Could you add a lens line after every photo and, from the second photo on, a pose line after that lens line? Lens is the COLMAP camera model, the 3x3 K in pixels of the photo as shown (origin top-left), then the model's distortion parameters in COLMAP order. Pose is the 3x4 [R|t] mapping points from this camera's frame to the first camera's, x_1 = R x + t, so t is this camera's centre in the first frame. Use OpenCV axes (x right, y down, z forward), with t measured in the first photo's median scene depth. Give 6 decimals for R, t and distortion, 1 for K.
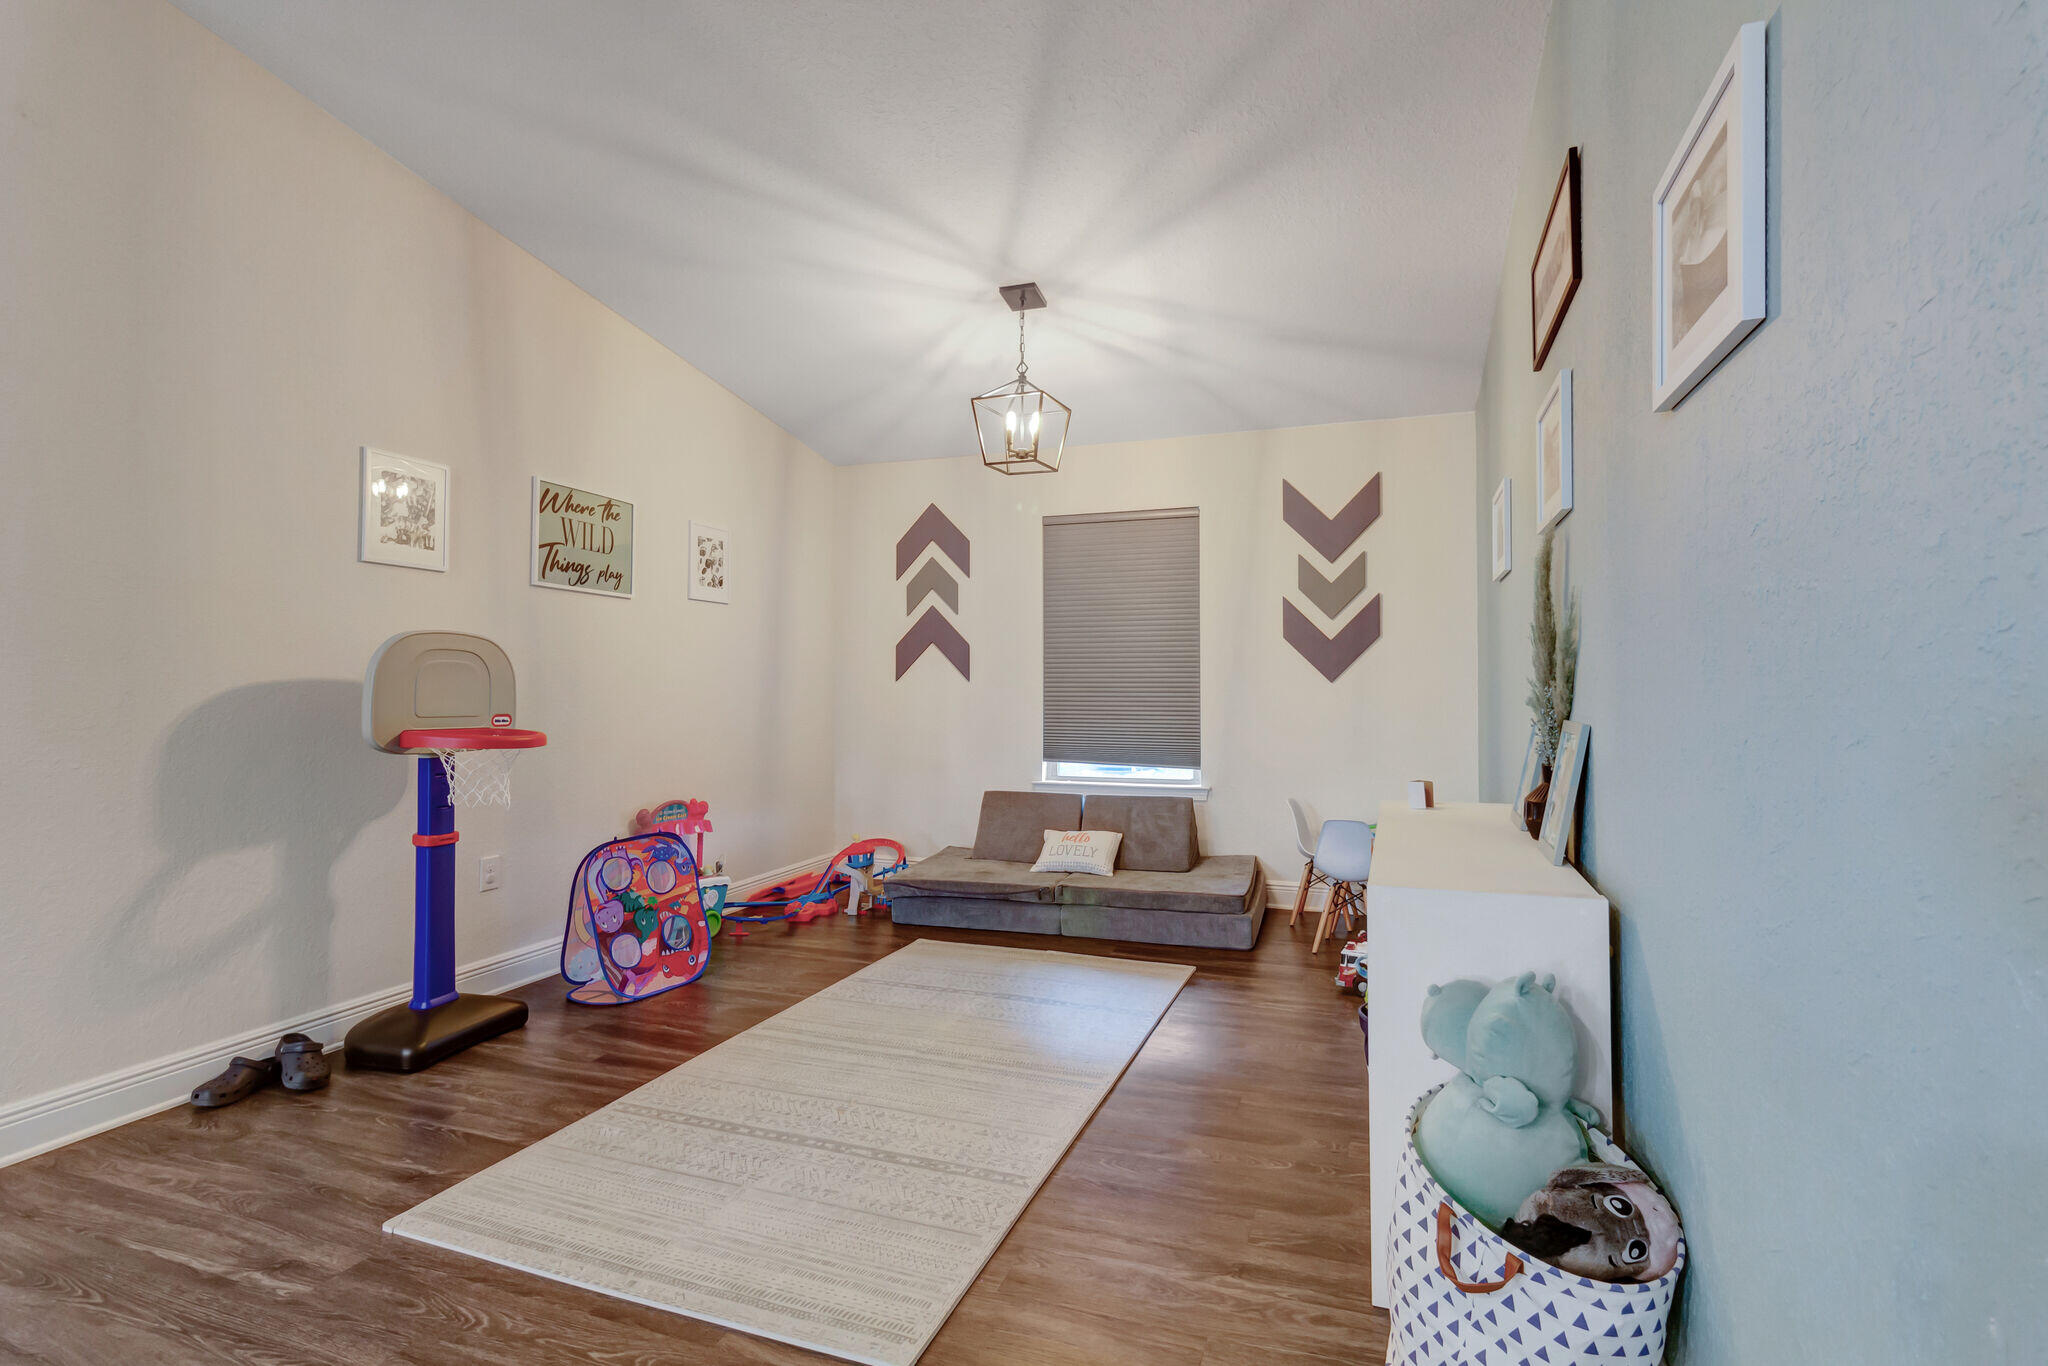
lens RADIAL K [[960.4, 0, 1024.5], [0, 960.4, 682.7], [0, 0, 1]] dist [0.003283, 0.001683]
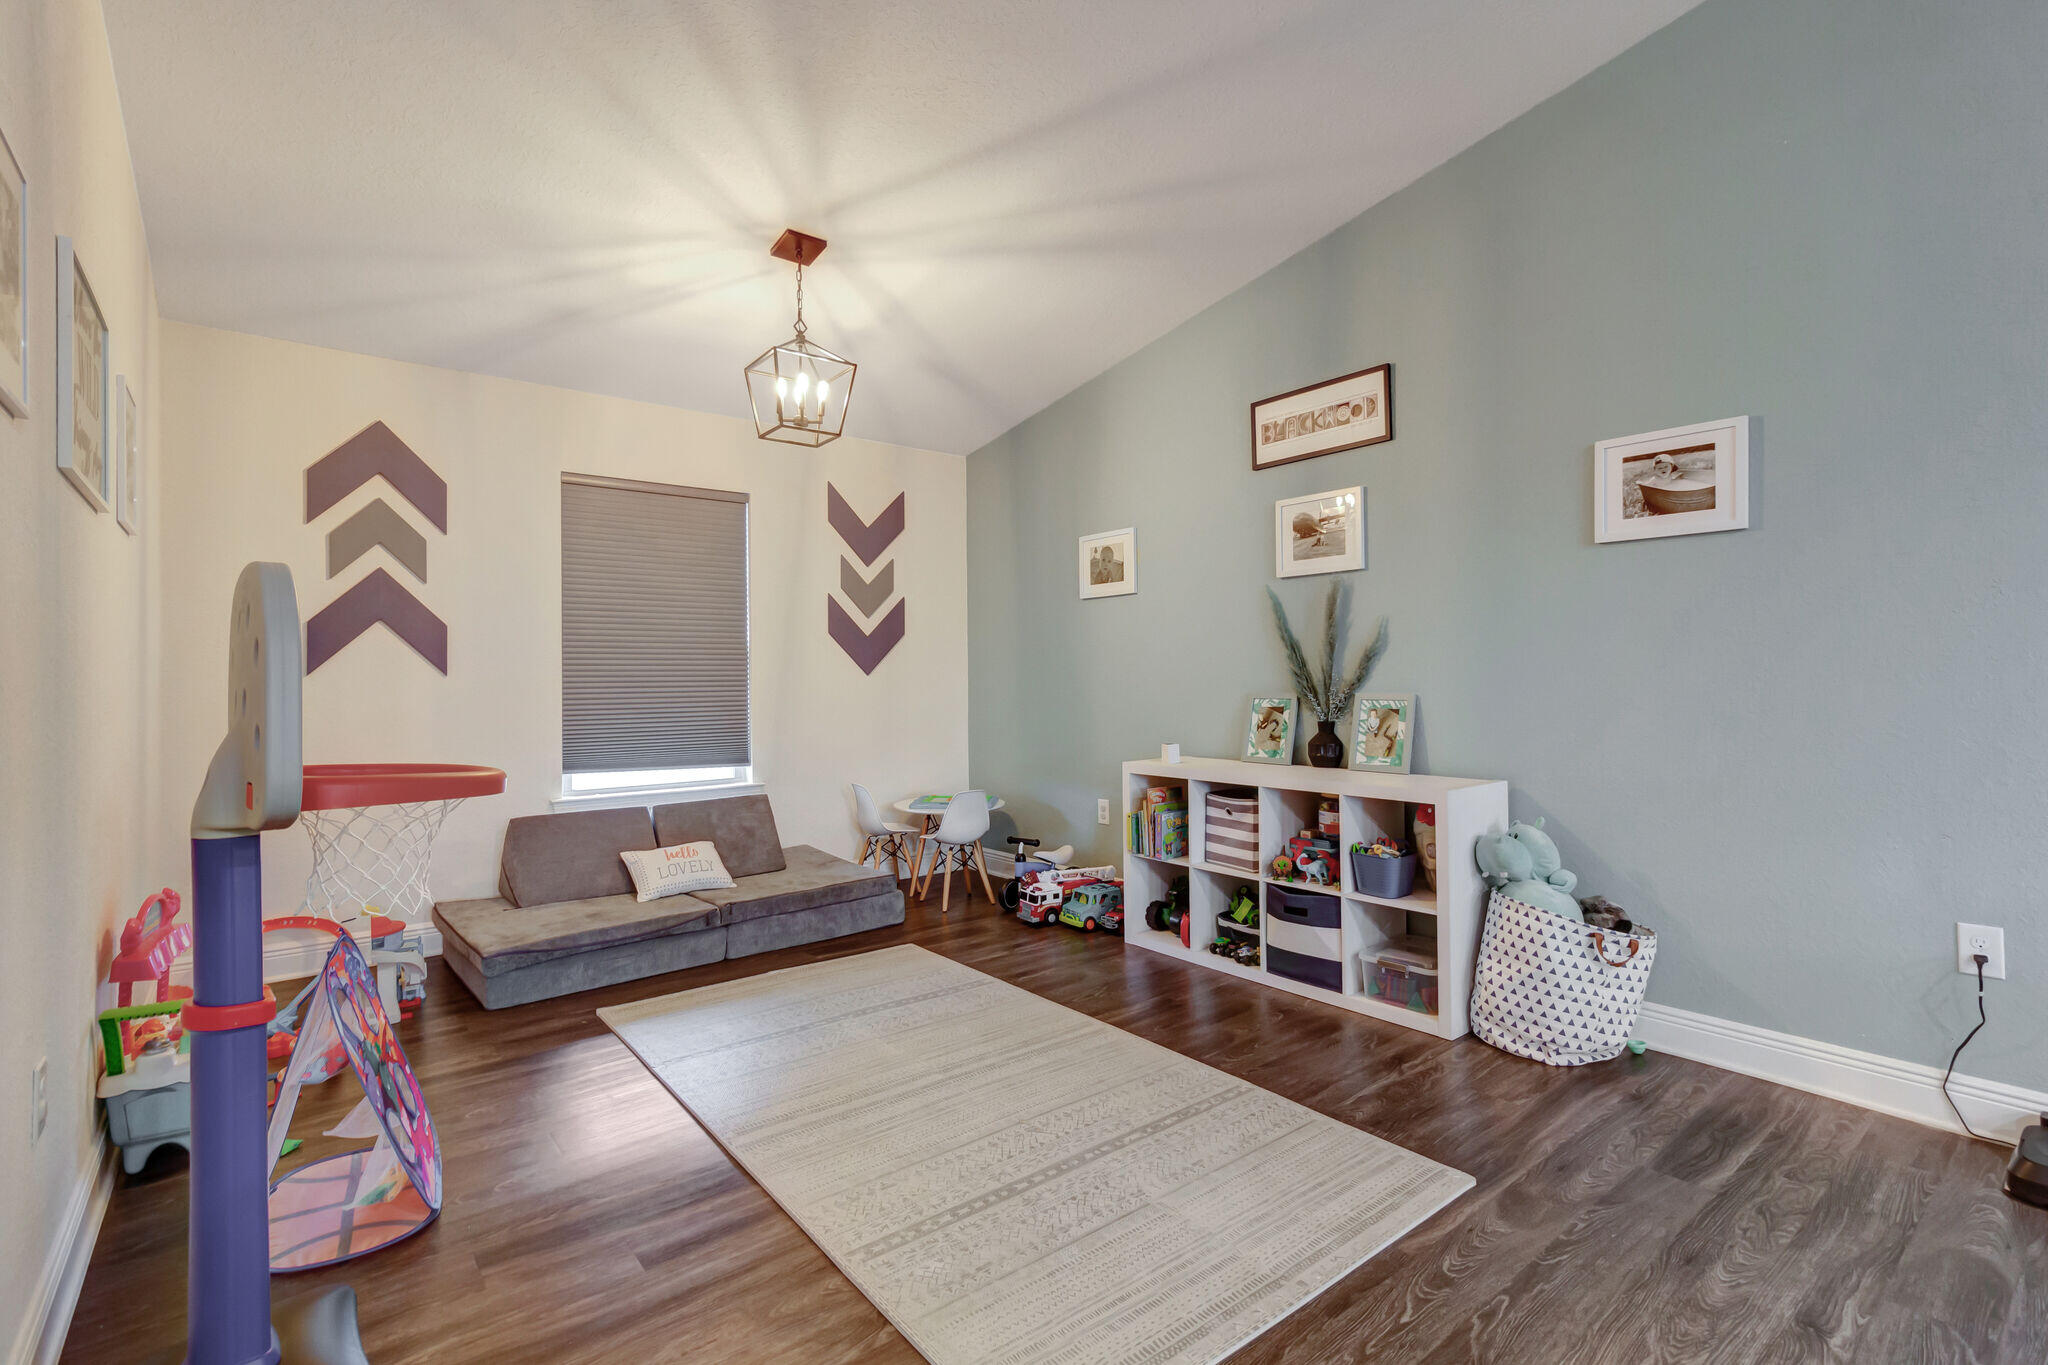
lens RADIAL K [[960.4, 0, 1019.2], [0, 960.4, 676.5], [0, 0, 1]] dist [0.003283, 0.001683]
pose [[0.516873, -0.003364, 0.856056, -0.532955], [0.007465, 0.999972, -0.000577, 0.003358], [-0.856030, 0.006688, 0.516883, 0.283450]]
